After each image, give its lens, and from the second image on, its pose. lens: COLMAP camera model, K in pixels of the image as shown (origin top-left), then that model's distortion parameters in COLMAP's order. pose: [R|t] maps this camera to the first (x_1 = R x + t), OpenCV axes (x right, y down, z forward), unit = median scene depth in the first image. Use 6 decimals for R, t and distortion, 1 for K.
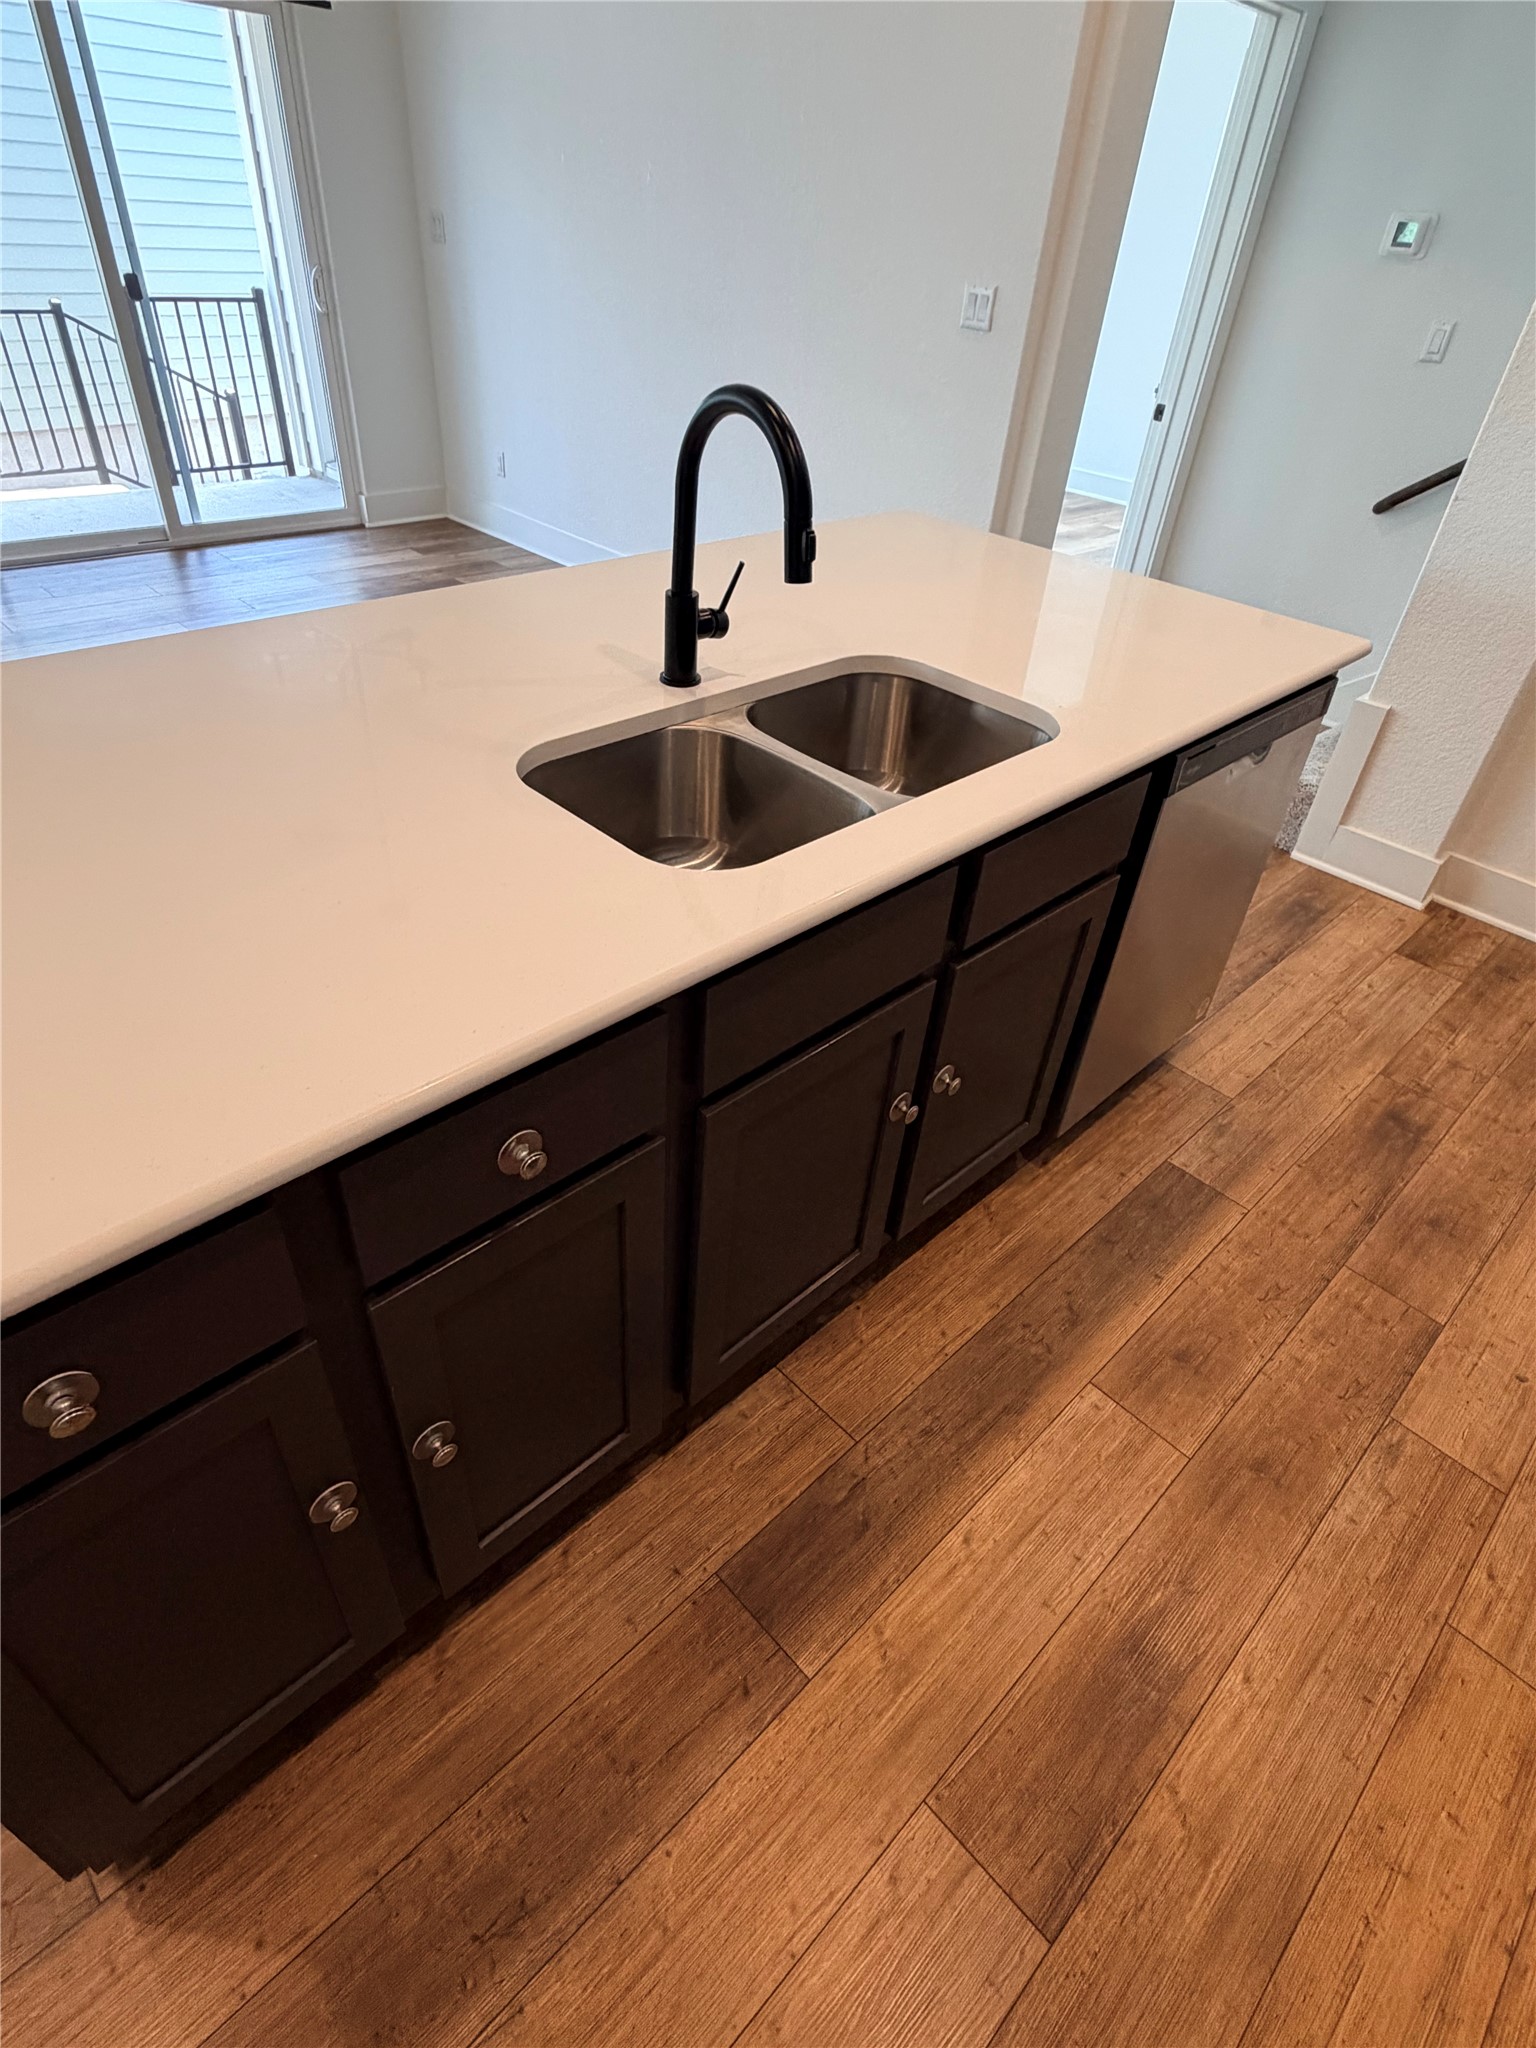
lens RADIAL K [[1065.8, 0, 772.6], [0, 1065.8, 1042.2], [0, 0, 1]] dist [0.005494, -0.002146]
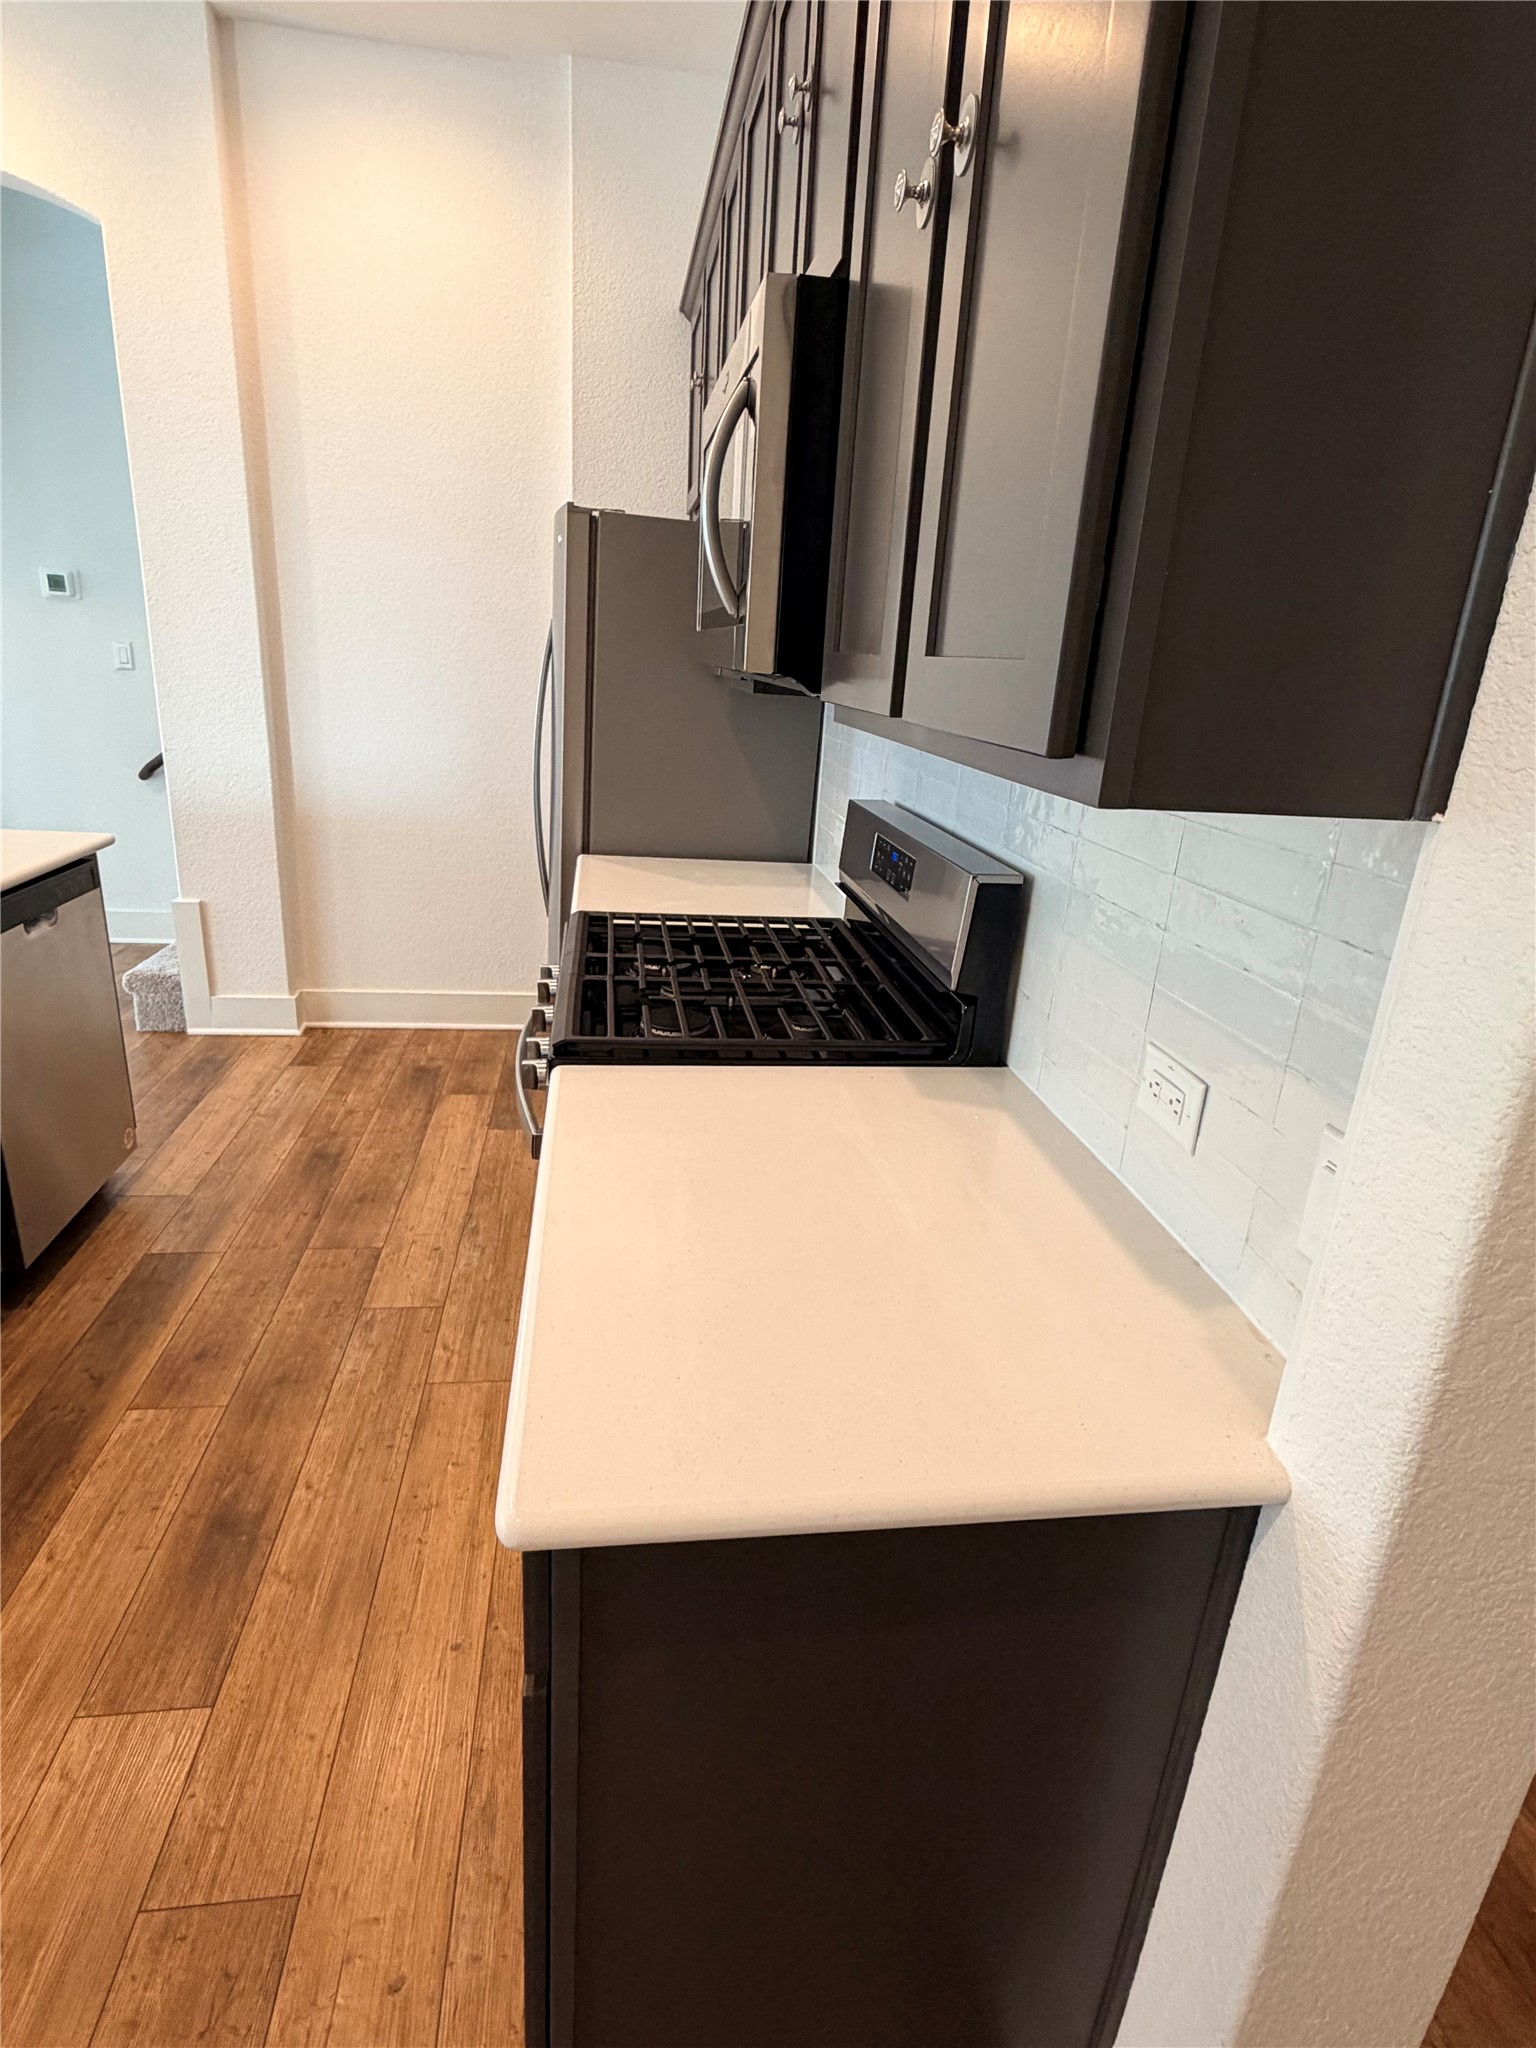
lens RADIAL K [[1065.8, 0, 751.8], [0, 1065.8, 1021.9], [0, 0, 1]] dist [0.005494, -0.002146]
pose [[0.593581, -0.295446, 0.748580, -0.036960], [0.481109, 0.875930, -0.035784, 0.240145], [-0.645132, 0.381389, 0.662078, -0.291901]]
